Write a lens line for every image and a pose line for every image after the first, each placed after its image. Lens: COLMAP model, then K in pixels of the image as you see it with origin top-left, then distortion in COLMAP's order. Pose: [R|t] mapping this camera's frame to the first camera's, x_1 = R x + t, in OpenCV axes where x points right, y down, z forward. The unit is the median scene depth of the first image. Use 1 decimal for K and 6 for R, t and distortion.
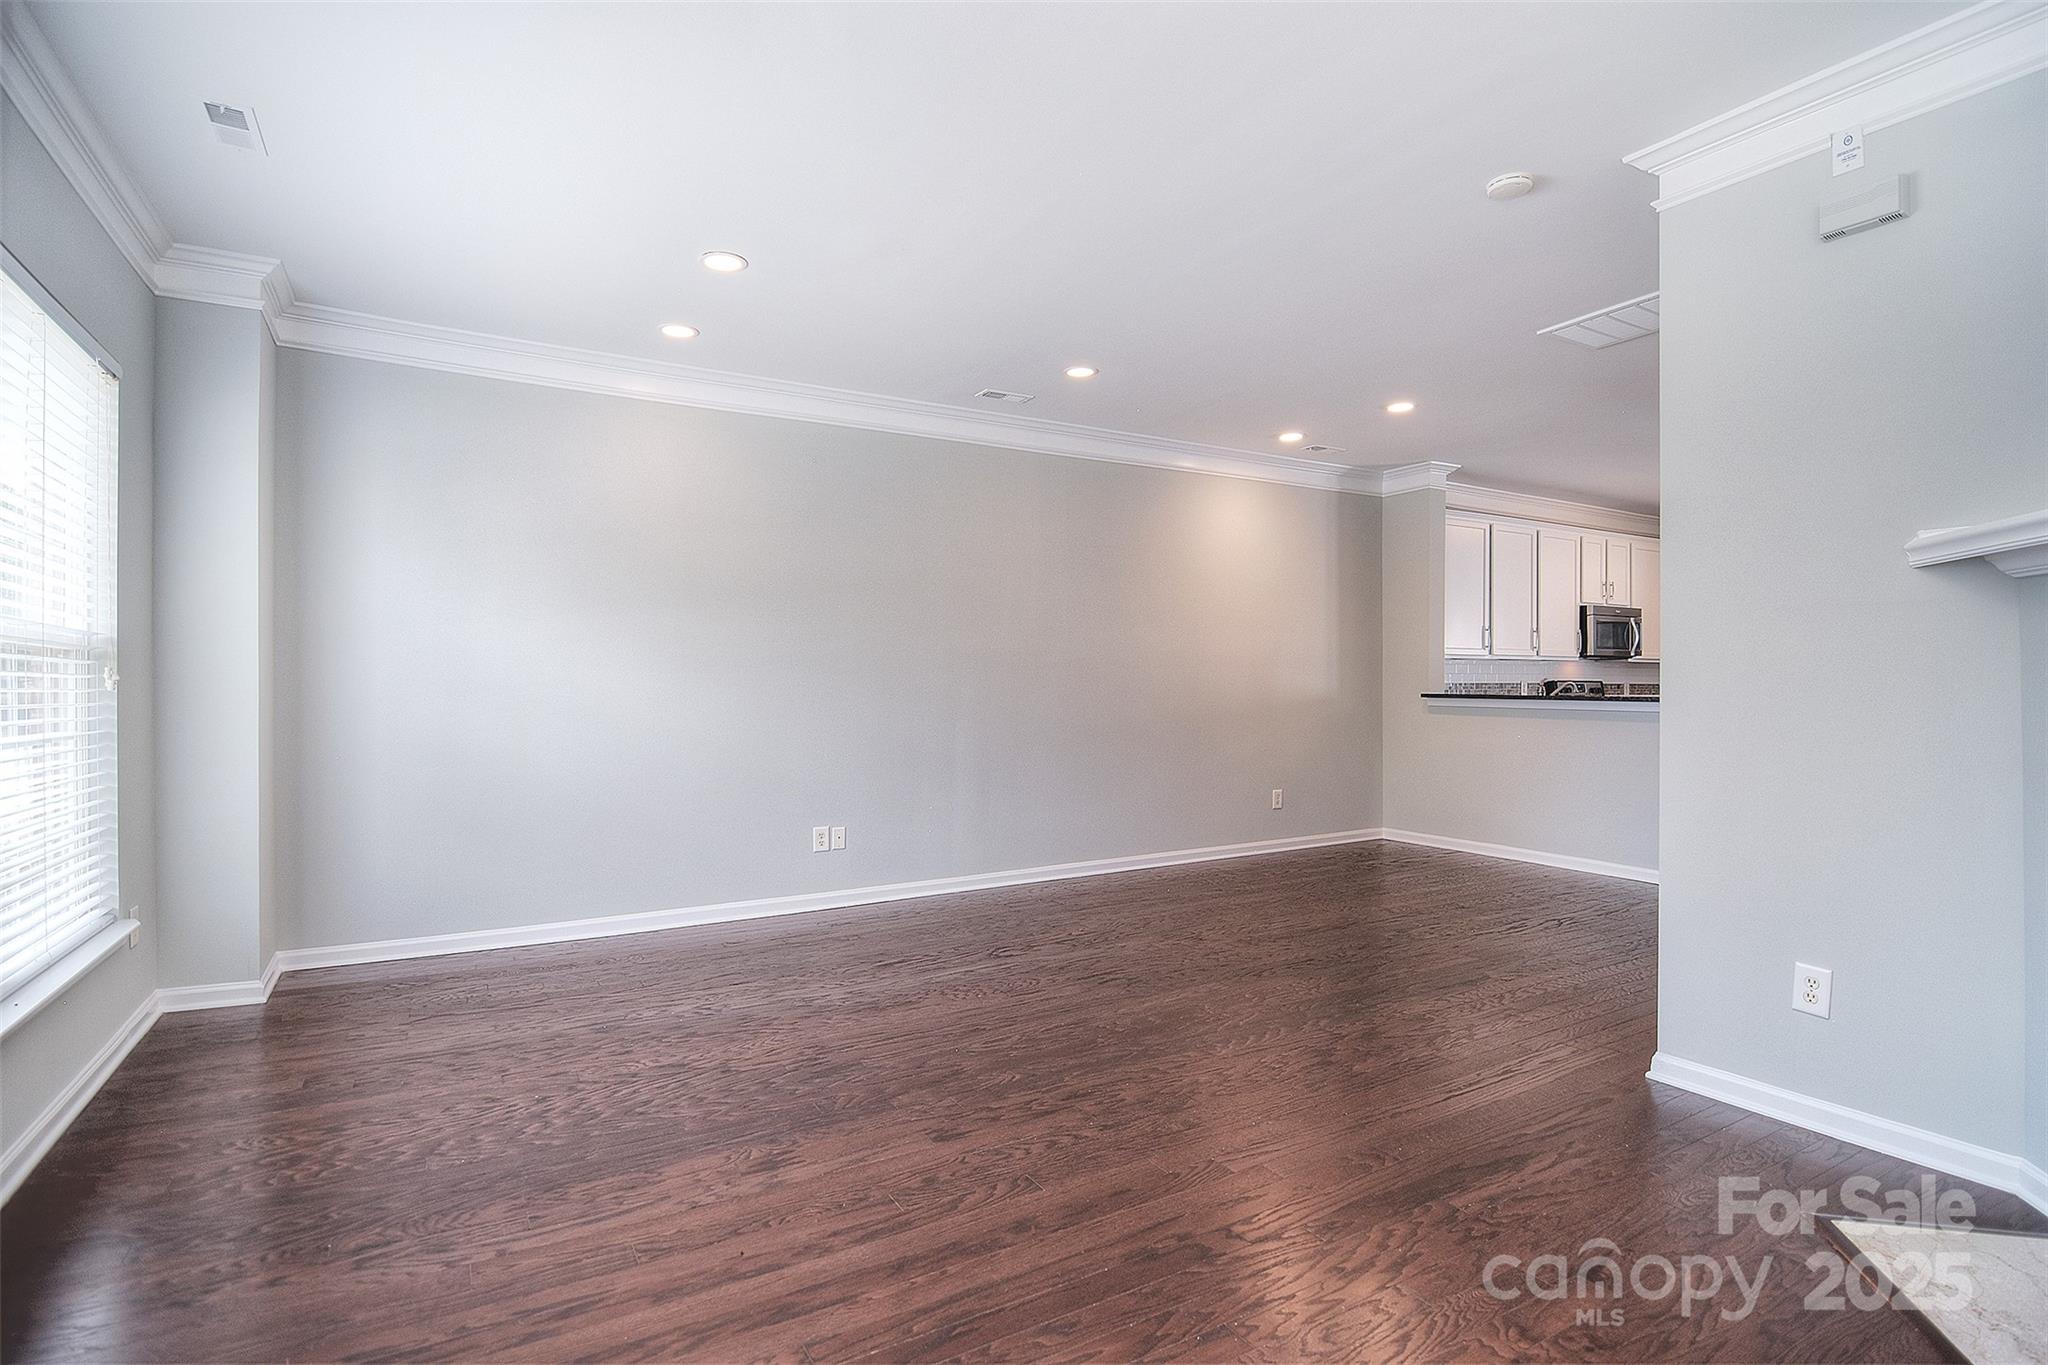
lens RADIAL K [[1005.4, 0, 1022.0], [0, 1005.4, 673.8], [0, 0, 1]] dist [-0.020128, -0.001873]
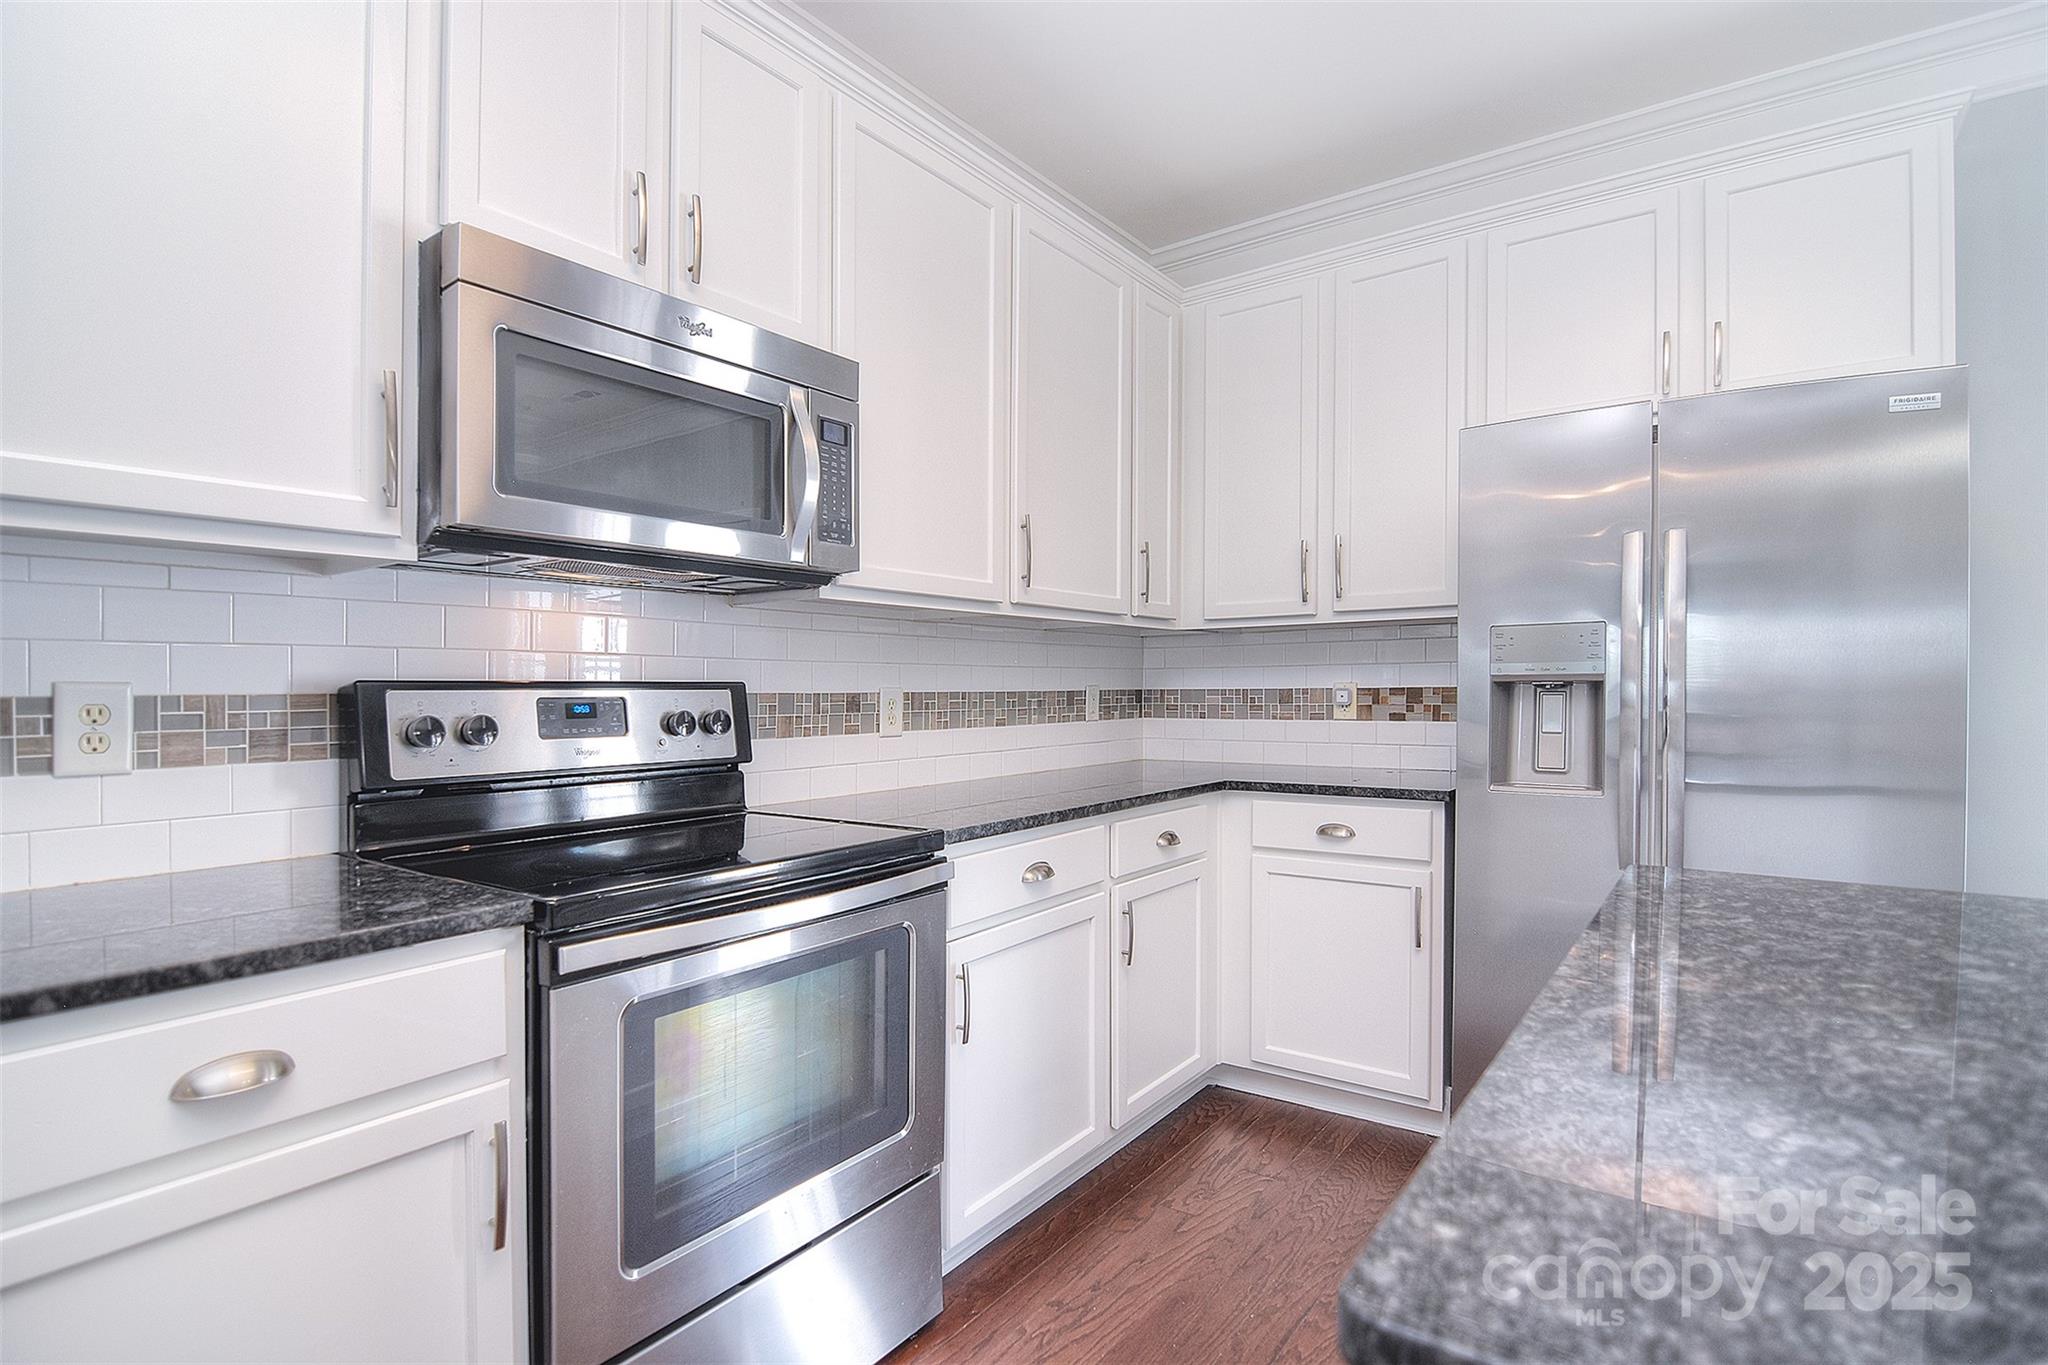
lens RADIAL K [[1005.4, 0, 1039.0], [0, 1005.4, 666.9], [0, 0, 1]] dist [-0.020128, -0.001873]
pose [[0.909576, -0.001316, 0.415536, 0.582593], [0.007737, 0.999875, -0.013769, 0.007811], [-0.415466, 0.015739, 0.909473, 0.802839]]
